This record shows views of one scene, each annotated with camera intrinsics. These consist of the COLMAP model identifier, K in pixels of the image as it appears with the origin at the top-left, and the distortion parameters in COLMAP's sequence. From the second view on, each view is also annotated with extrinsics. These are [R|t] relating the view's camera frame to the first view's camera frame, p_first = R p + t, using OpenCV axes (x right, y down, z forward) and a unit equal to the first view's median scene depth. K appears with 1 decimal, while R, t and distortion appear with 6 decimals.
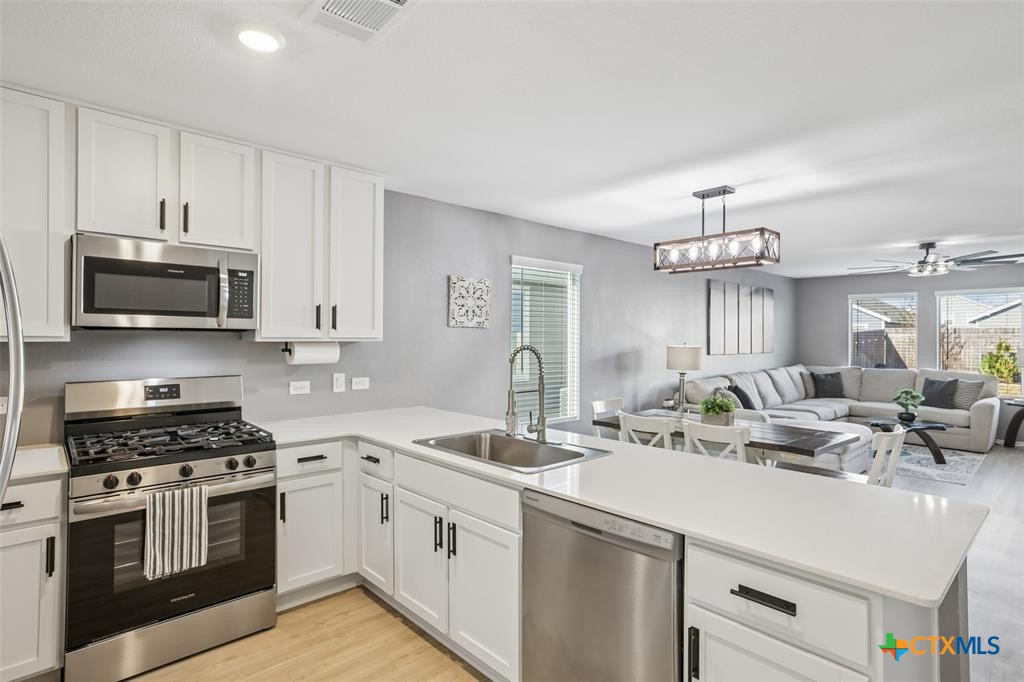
lens RADIAL K [[525.2, 0, 513.2], [0, 525.2, 335.7], [0, 0, 1]] dist [-0.032487, 0.036988]
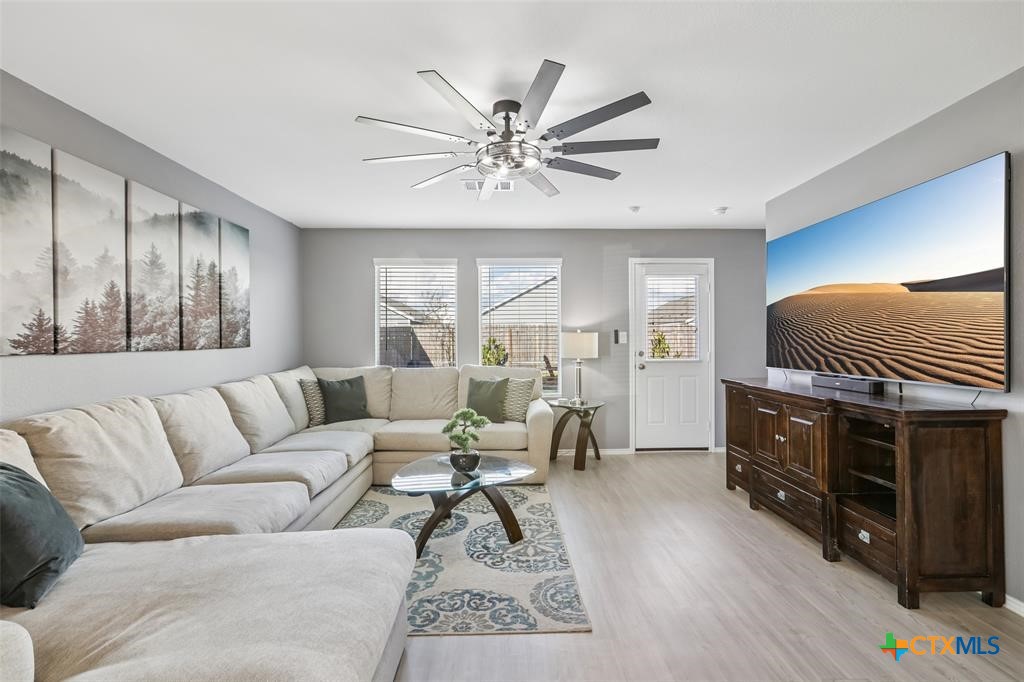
lens RADIAL K [[467.4, 0, 516.0], [0, 467.4, 339.4], [0, 0, 1]] dist [-0.019359, 0.000062]
pose [[0.662796, -0.010871, 0.748721, 0.982095], [0.006714, 0.999941, 0.008574, 0.065870], [-0.748770, -0.000656, 0.662830, 1.457635]]
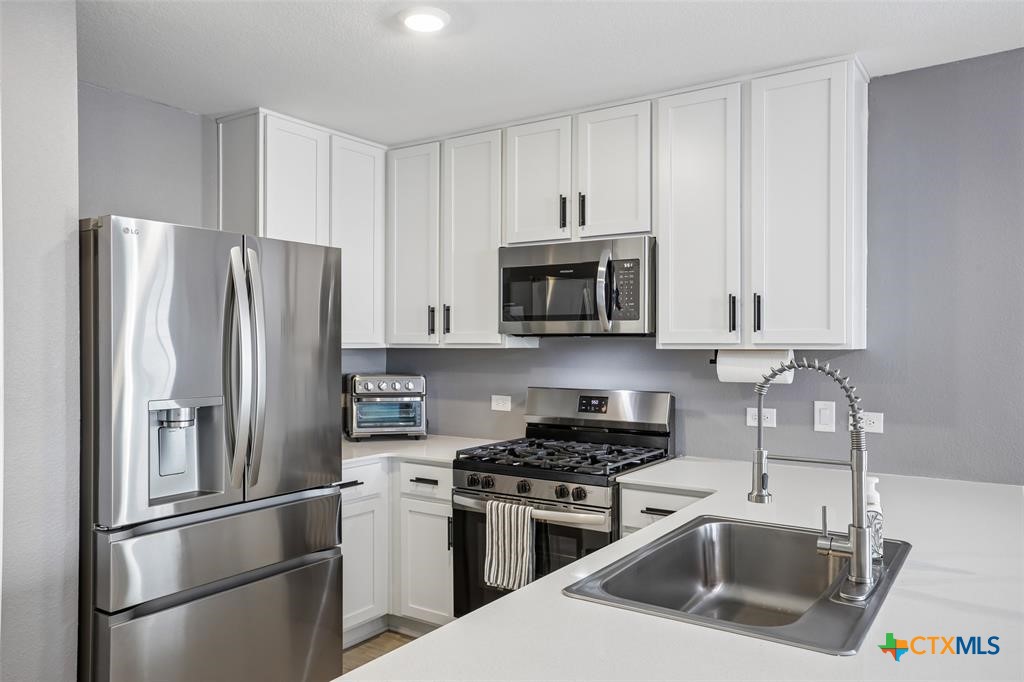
lens RADIAL K [[747.5, 0, 512.7], [0, 747.5, 346.8], [0, 0, 1]] dist [-0.002604, 0.001108]
pose [[0.230131, -0.000254, -0.973160, 0.553448], [0.004940, 0.999987, 0.000908, 0.005888], [0.973147, -0.005016, 0.230129, 0.556084]]
